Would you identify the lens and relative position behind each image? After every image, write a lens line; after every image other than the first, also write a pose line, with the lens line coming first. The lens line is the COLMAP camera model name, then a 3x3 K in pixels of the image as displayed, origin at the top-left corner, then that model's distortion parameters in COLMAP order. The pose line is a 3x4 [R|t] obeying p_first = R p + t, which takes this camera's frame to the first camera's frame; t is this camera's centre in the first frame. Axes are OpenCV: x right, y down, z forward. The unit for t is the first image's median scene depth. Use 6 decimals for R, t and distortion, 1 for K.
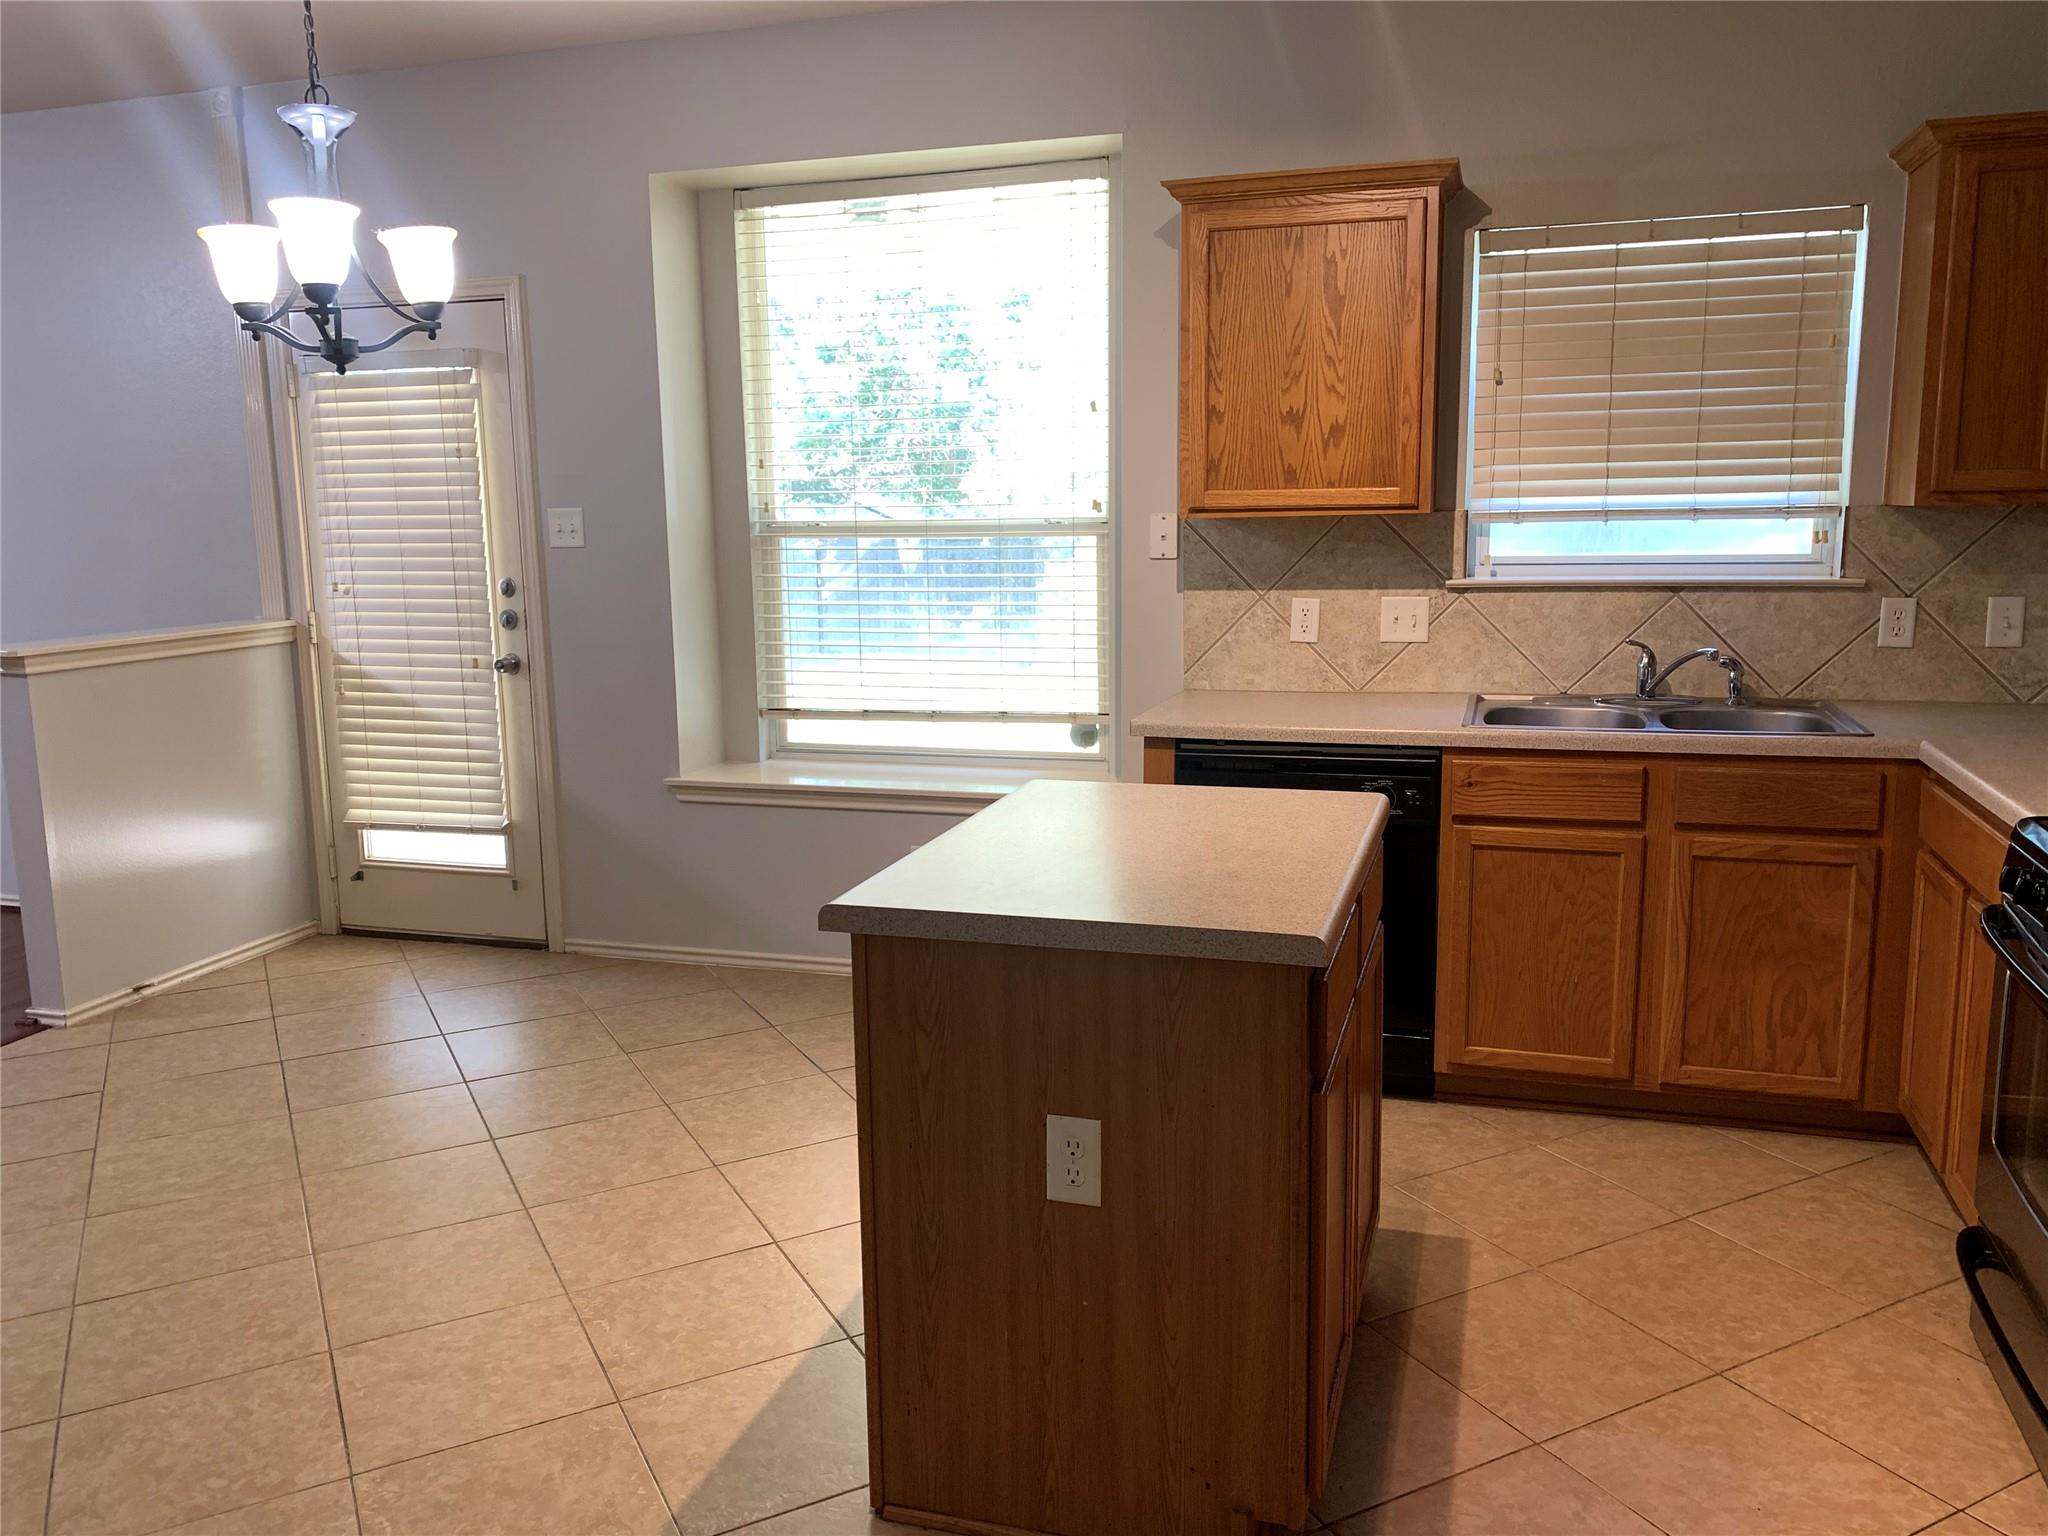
lens RADIAL K [[1579.3, 0, 1021.4], [0, 1579.3, 735.6], [0, 0, 1]] dist [0.016404, -0.001880]
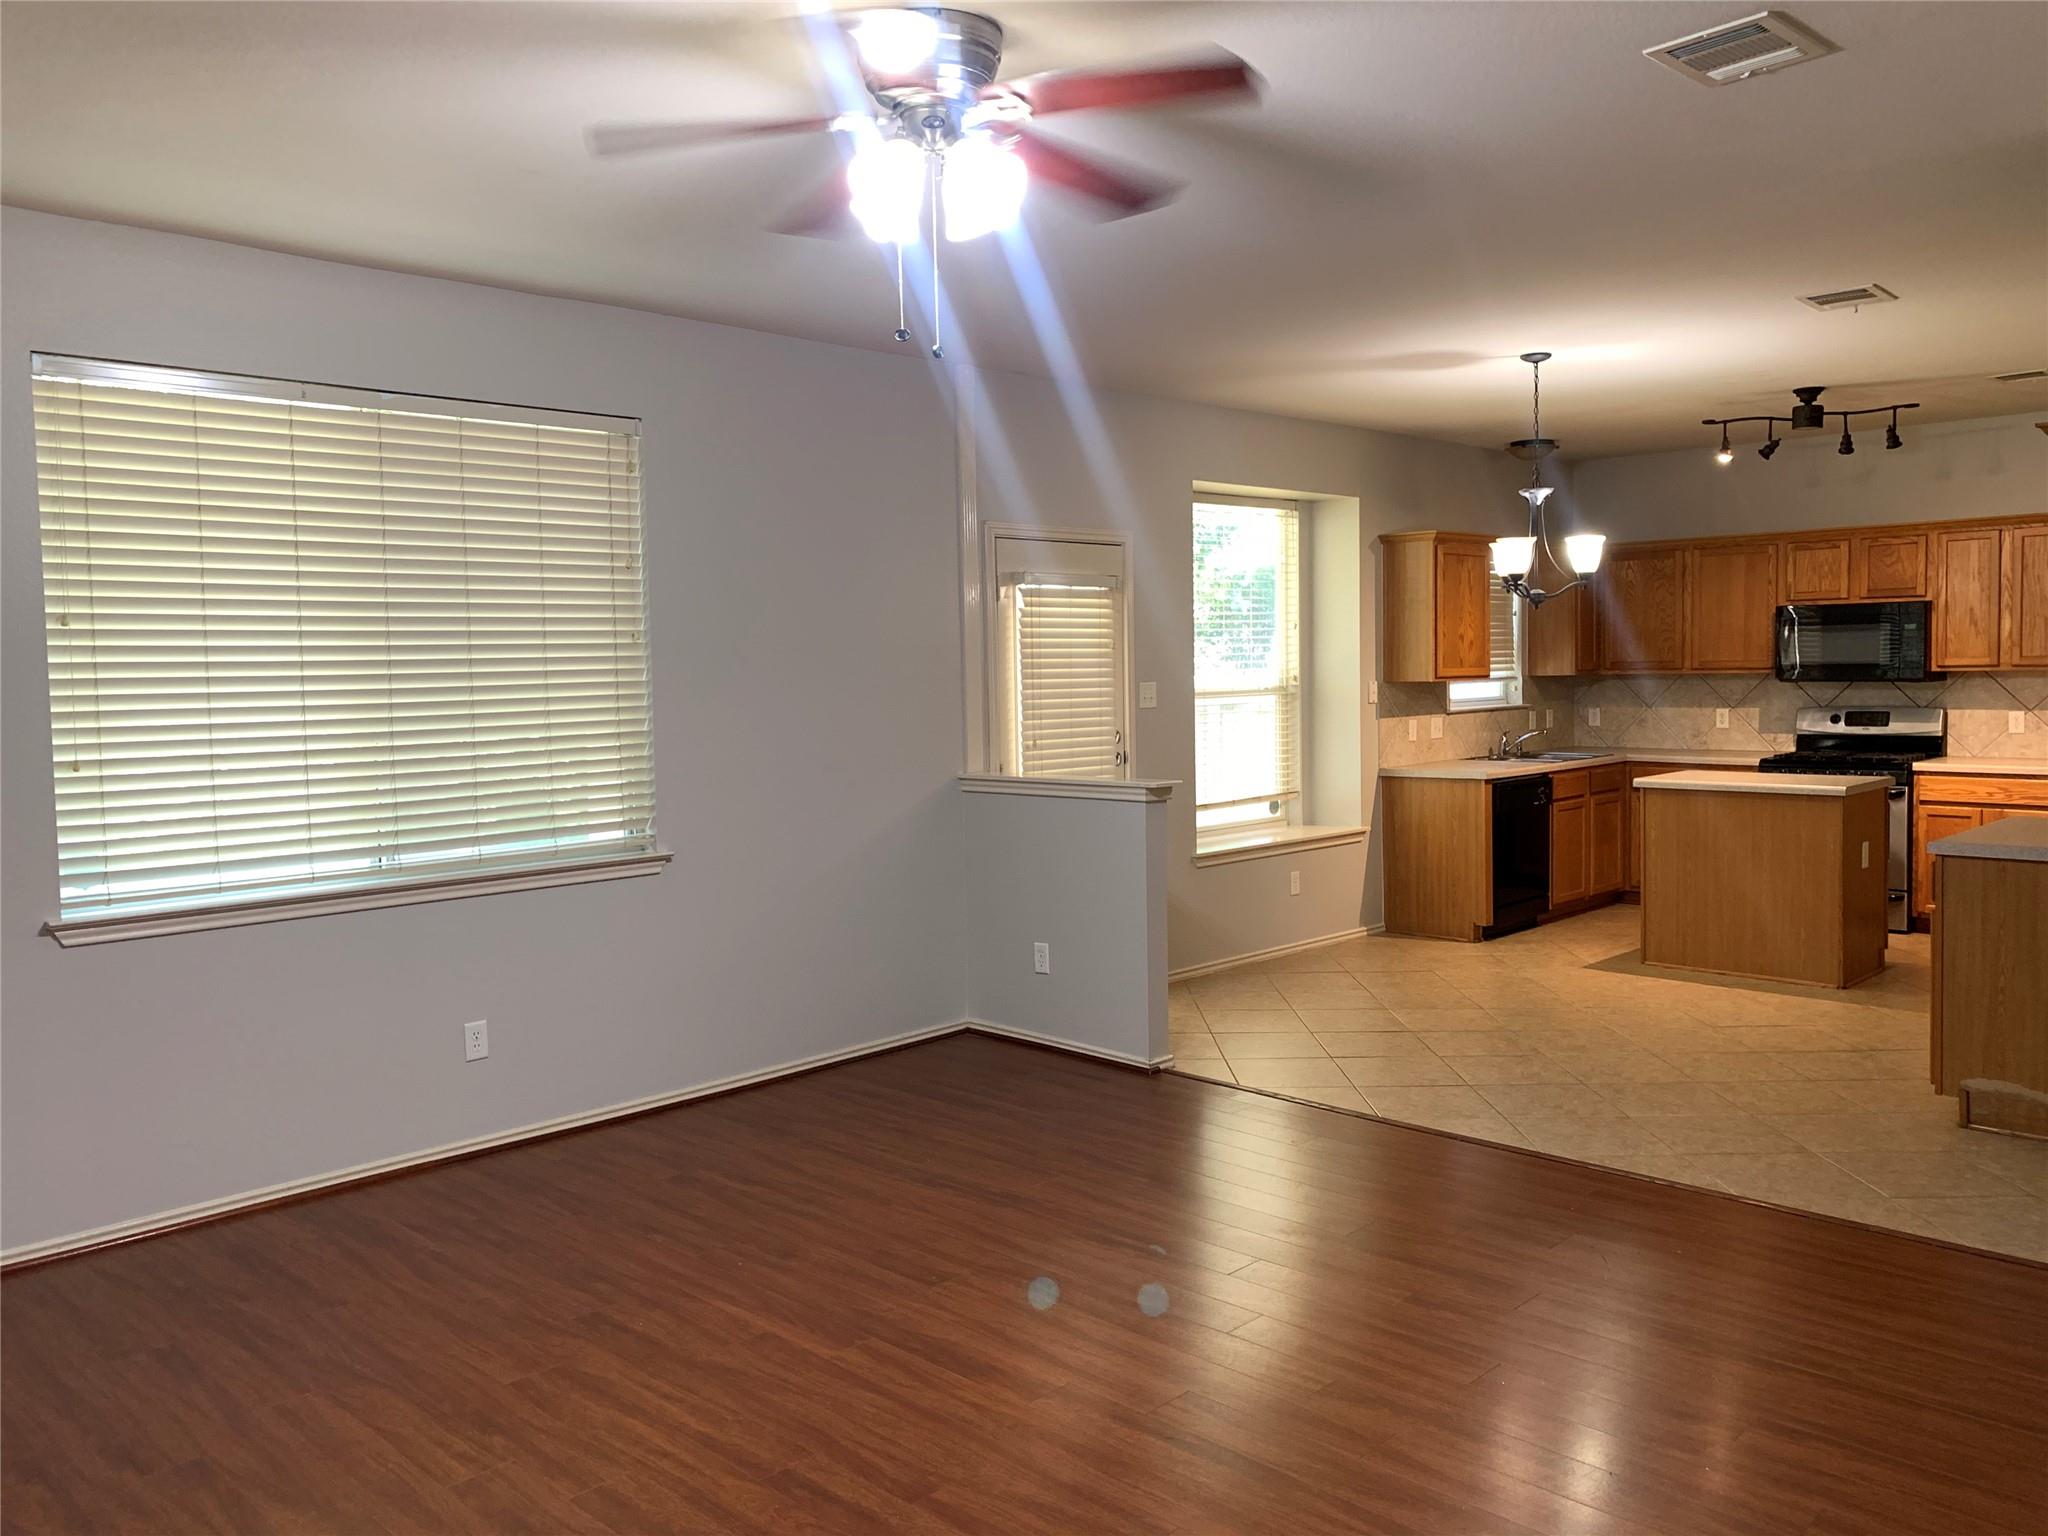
lens RADIAL K [[1579.3, 0, 1021.4], [0, 1579.3, 735.6], [0, 0, 1]] dist [0.016404, -0.001880]
pose [[0.461723, -0.029776, 0.886524, -1.913203], [0.145867, 0.988379, -0.042774, -0.052029], [-0.874949, 0.149065, 0.460700, 0.483065]]
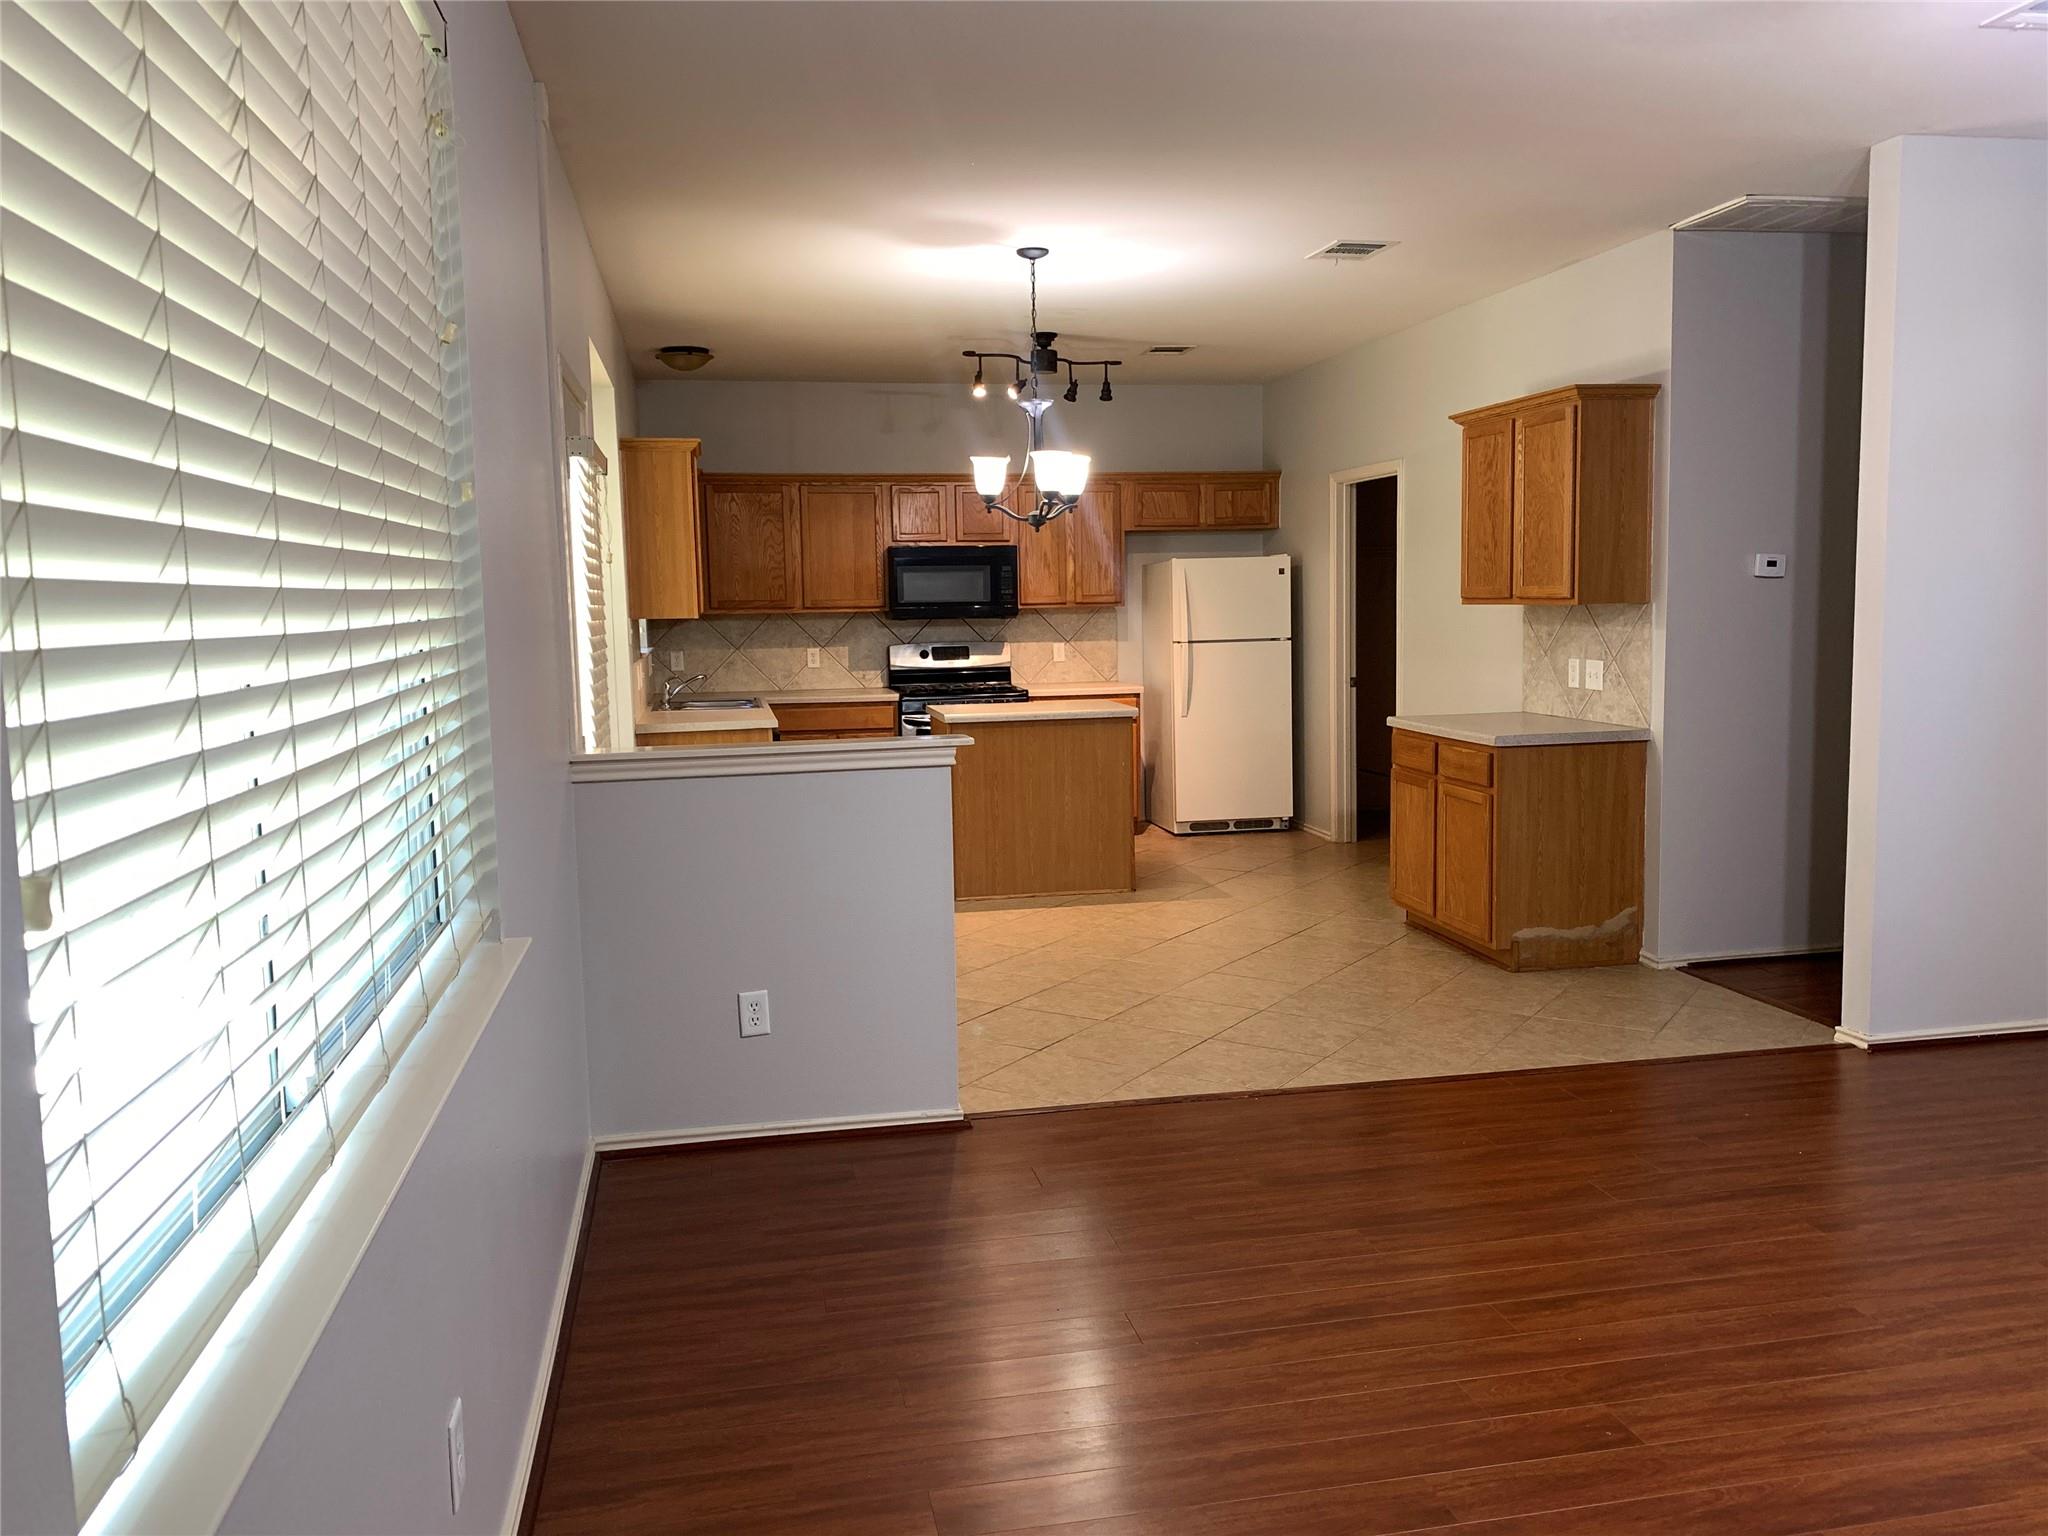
lens RADIAL K [[1555.4, 0, 1021.7], [0, 1555.4, 762.7], [0, 0, 1]] dist [0.134566, -0.299388]
pose [[-0.480768, -0.065351, 0.874409, -1.554542], [0.162944, 0.973191, 0.162324, -0.195219], [-0.861575, 0.220519, -0.457231, 1.443181]]
